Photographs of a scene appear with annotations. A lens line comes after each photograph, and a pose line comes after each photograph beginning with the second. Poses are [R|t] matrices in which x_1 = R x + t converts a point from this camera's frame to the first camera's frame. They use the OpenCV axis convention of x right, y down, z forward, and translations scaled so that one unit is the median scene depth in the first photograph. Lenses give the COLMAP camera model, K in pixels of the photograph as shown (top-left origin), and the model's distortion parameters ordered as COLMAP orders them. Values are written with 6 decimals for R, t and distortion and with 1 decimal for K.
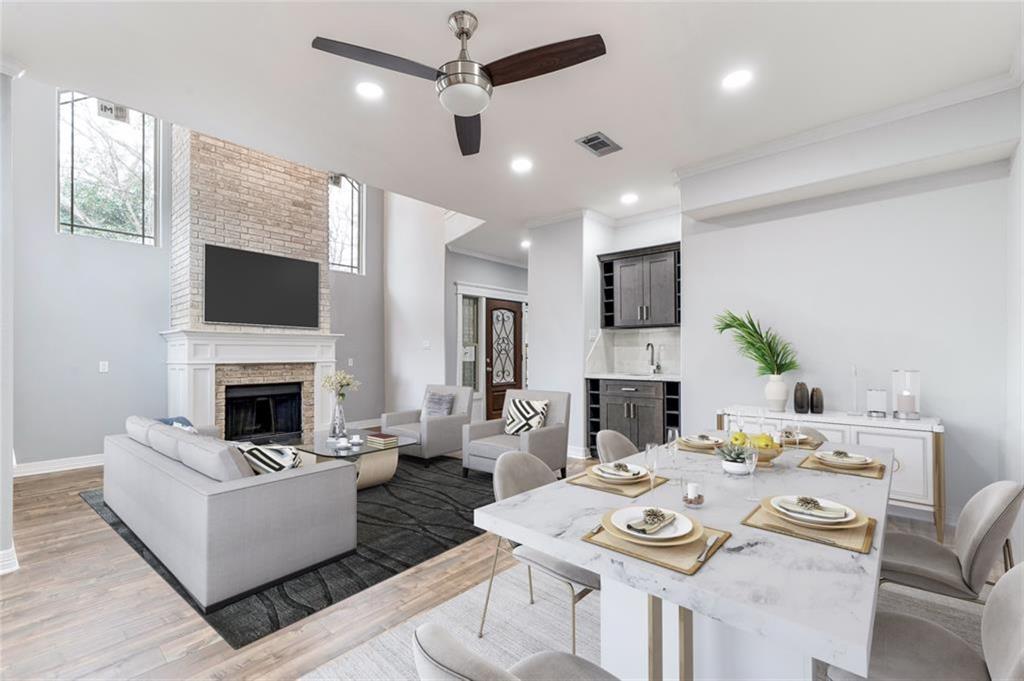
lens RADIAL K [[464.8, 0, 494.5], [0, 464.8, 338.4], [0, 0, 1]] dist [0.028687, 0.000017]
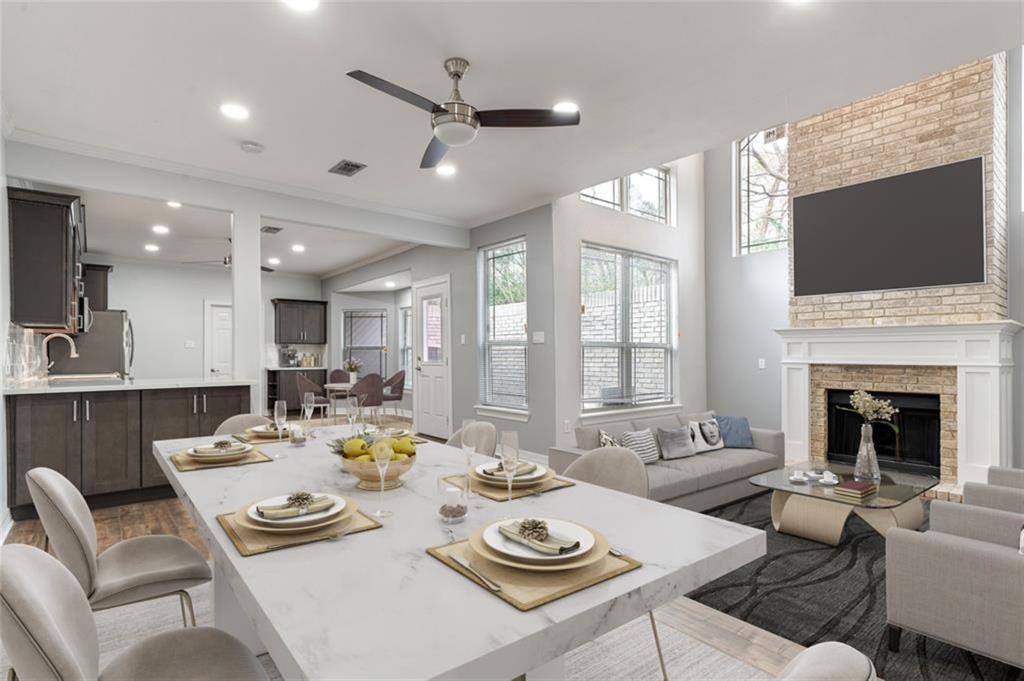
lens RADIAL K [[522.5, 0, 486.8], [0, 522.5, 356.2], [0, 0, 1]] dist [0.001585, 0.000373]
pose [[-0.180610, 0.004958, -0.983542, 0.531805], [0.029370, 0.999569, -0.000355, 0.021061], [0.983116, -0.028951, -0.180678, 0.568079]]
